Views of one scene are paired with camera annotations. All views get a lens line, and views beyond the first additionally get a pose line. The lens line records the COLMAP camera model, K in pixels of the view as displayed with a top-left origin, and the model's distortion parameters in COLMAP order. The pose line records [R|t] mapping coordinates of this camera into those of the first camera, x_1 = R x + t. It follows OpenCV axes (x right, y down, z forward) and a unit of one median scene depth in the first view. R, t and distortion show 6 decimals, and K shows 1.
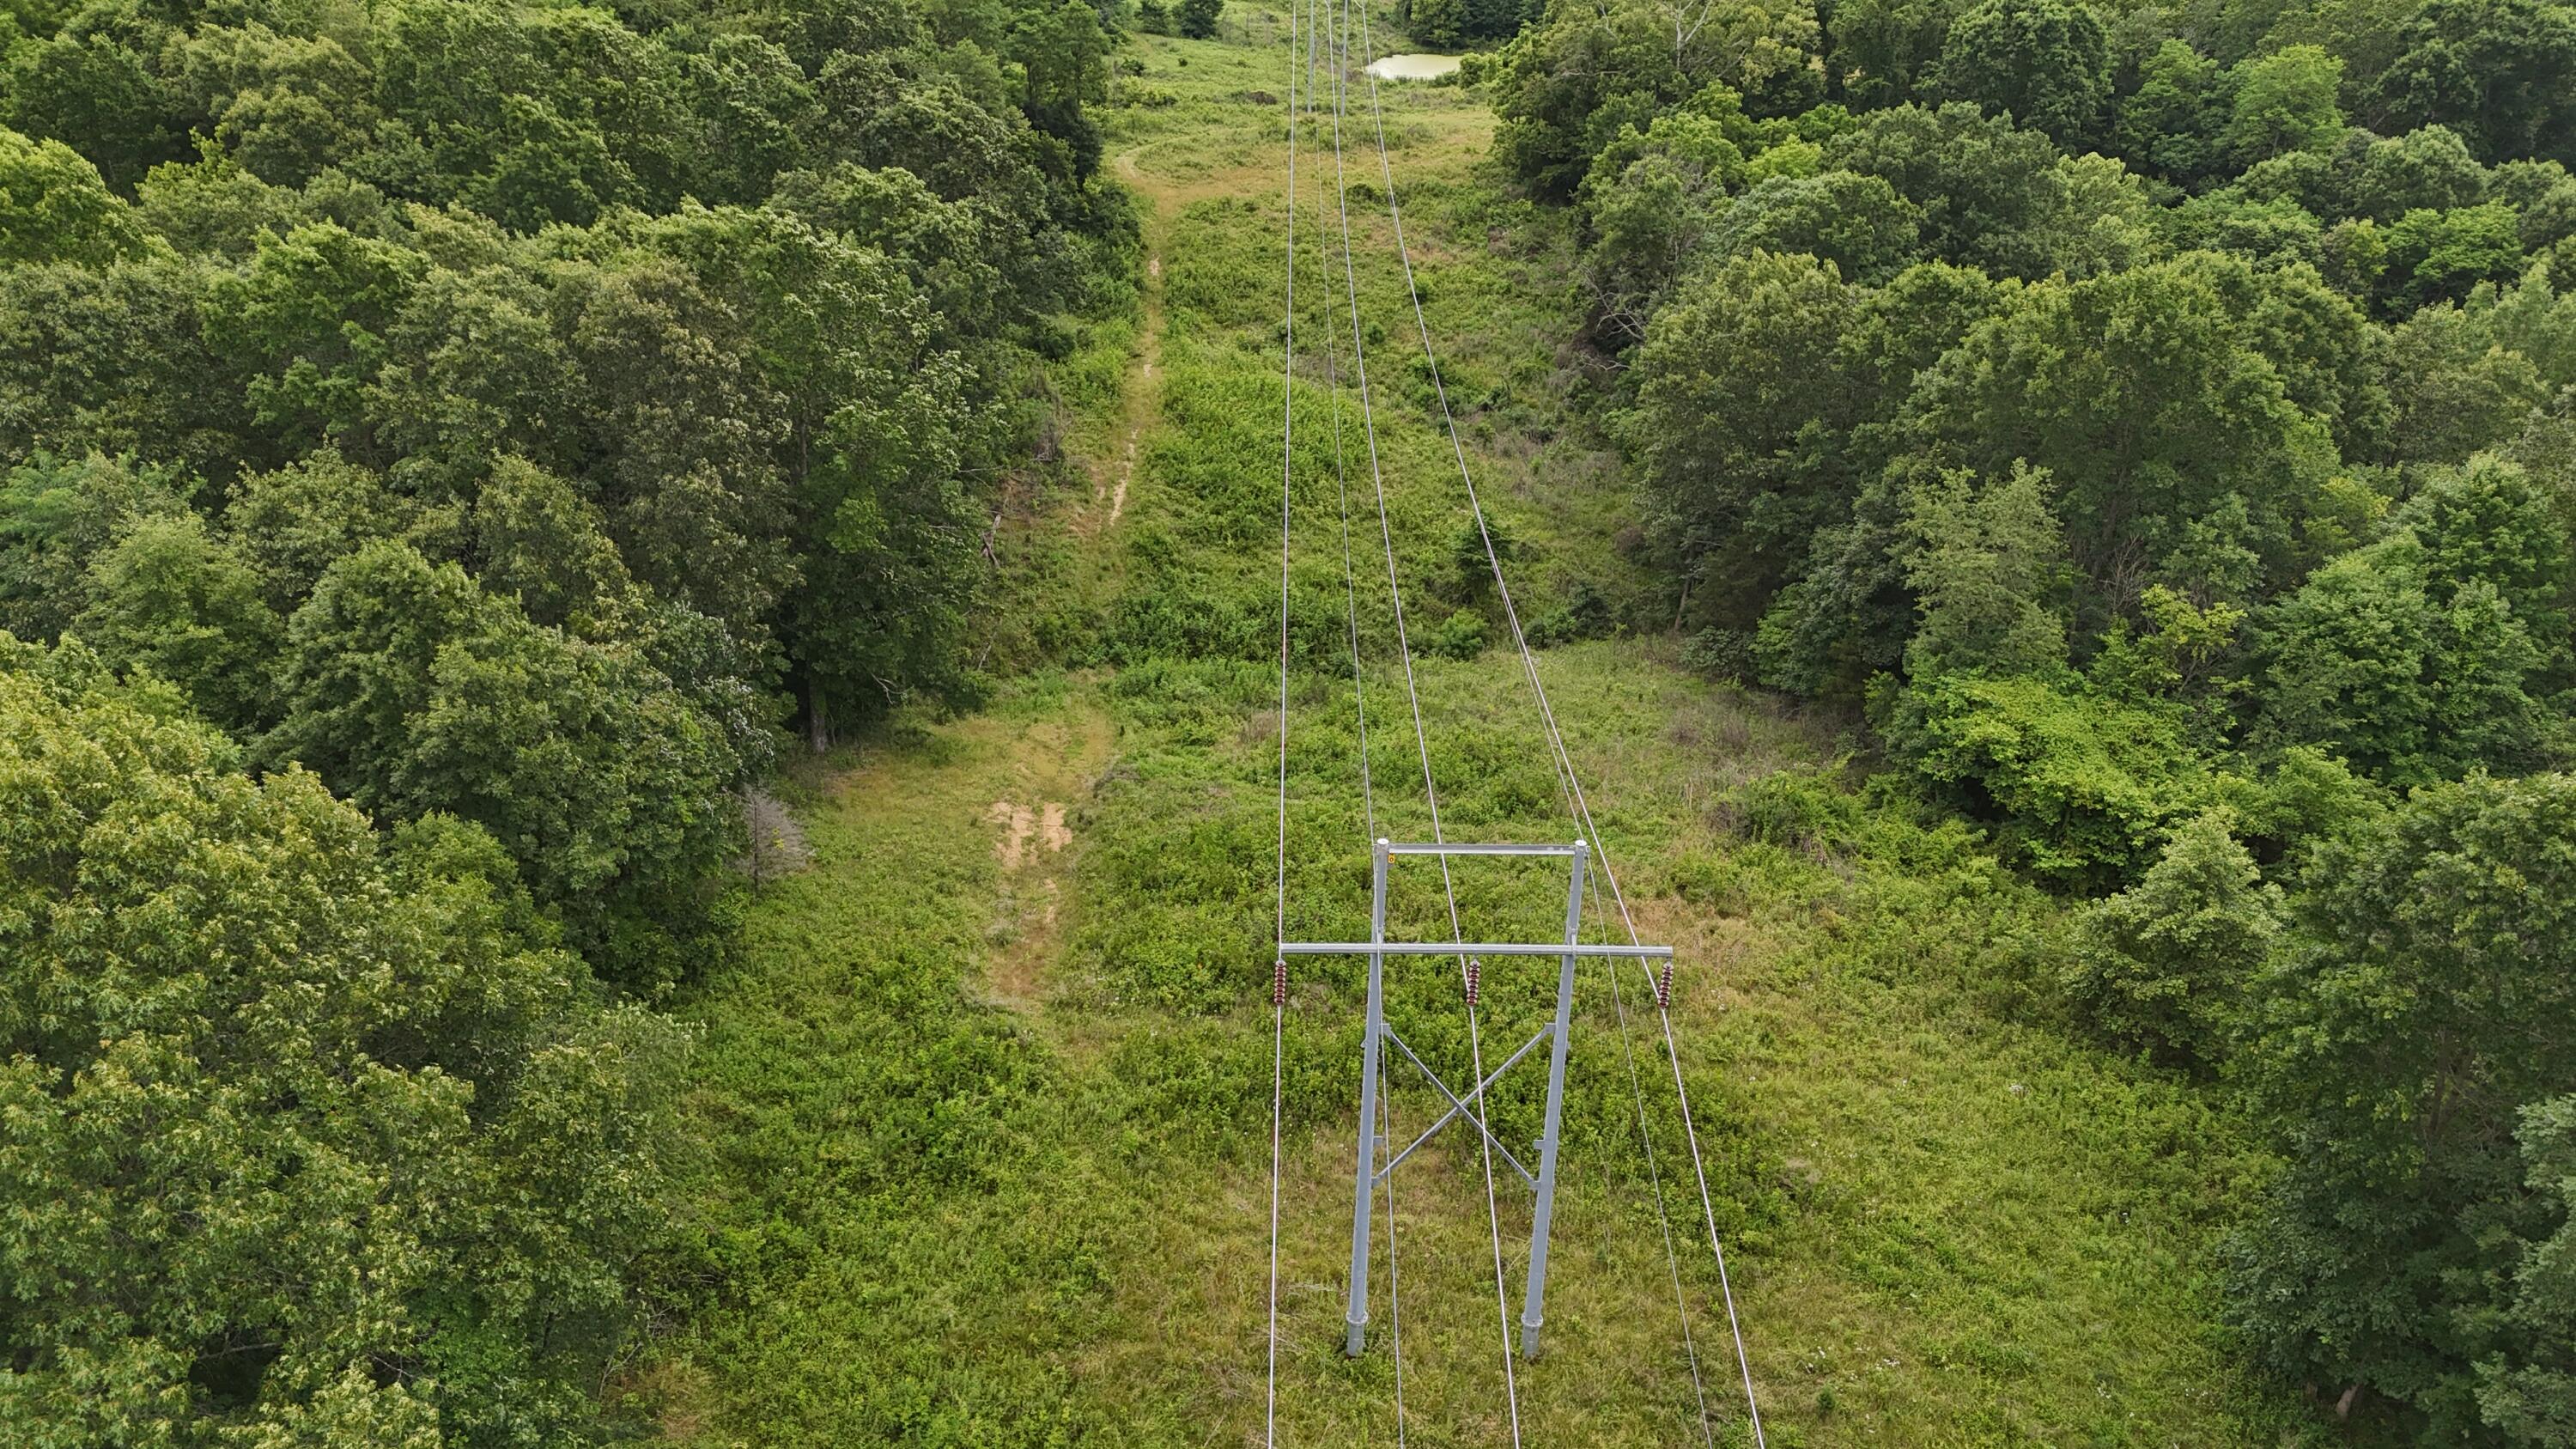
lens RADIAL K [[1571.4, 0, 1306.0], [0, 1571.4, 751.2], [0, 0, 1]] dist [0.008334, -0.016323]
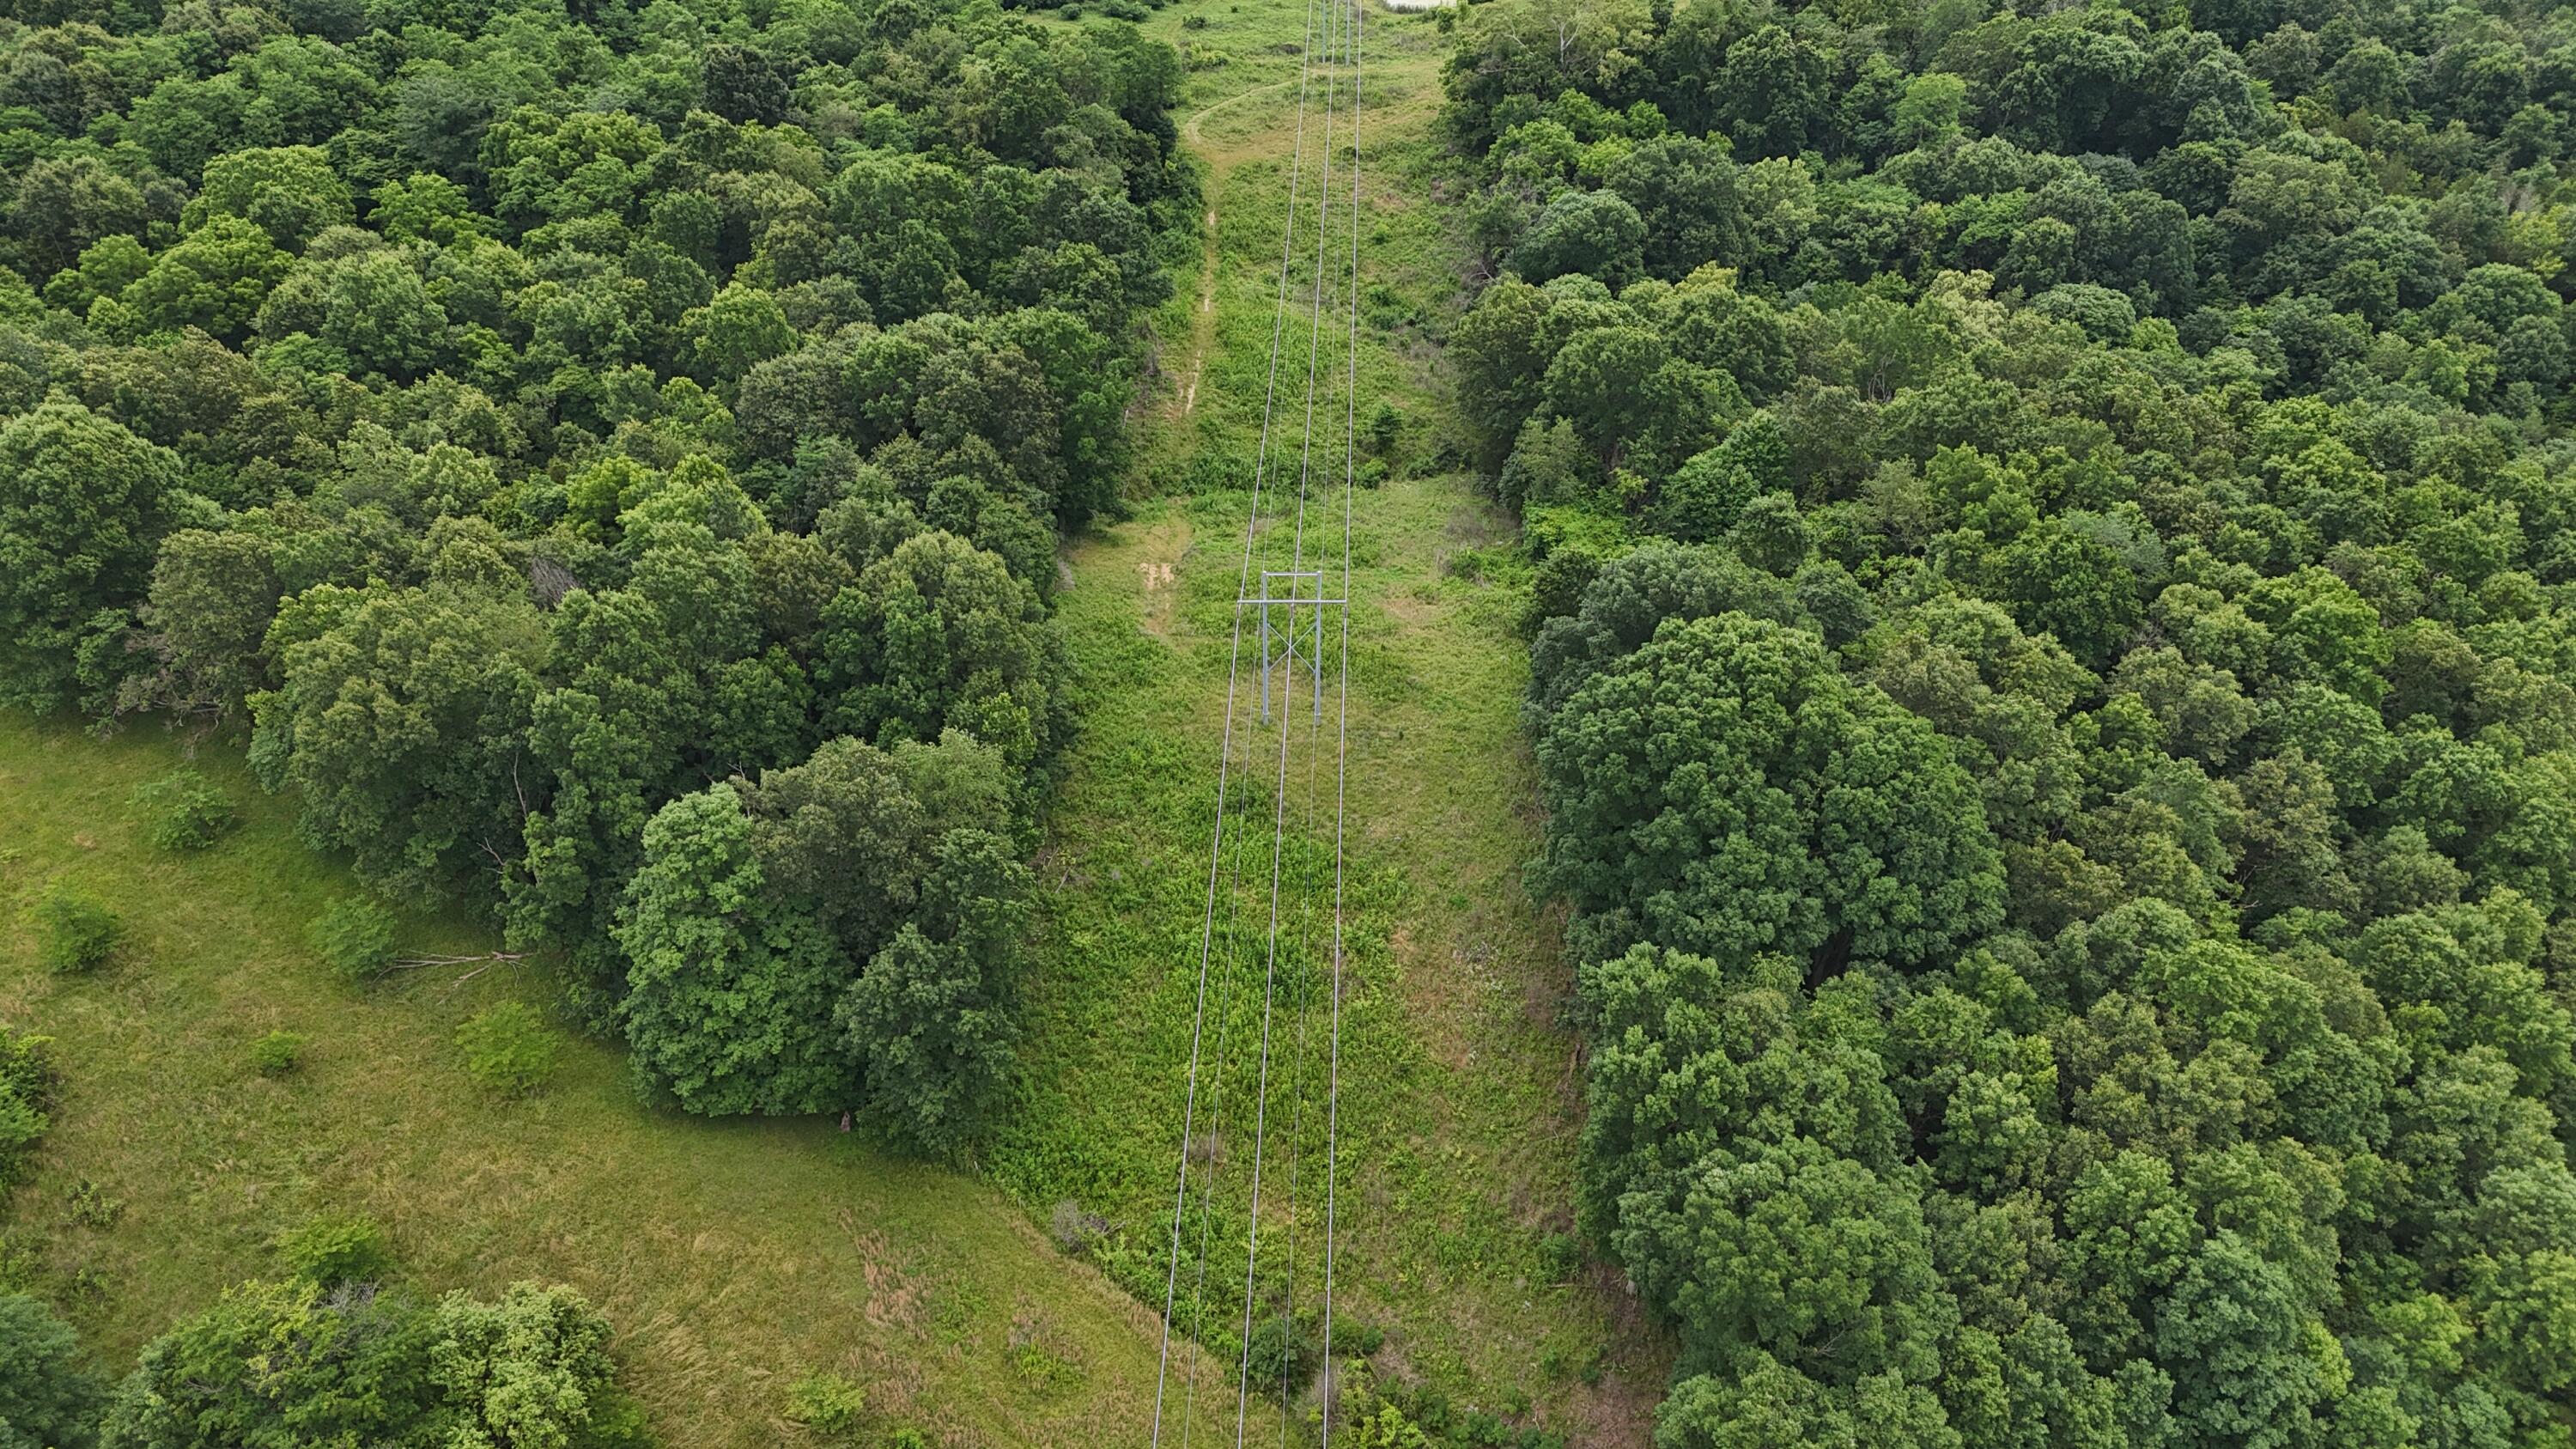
lens RADIAL K [[1893.4, 0, 1261.7], [0, 1893.4, 745.1], [0, 0, 1]] dist [0.053272, -0.020593]
pose [[0.996529, 0.001003, -0.083240, 0.147397], [0.009184, 0.992498, 0.121915, -0.026832], [0.082738, -0.122256, 0.989044, -1.229609]]
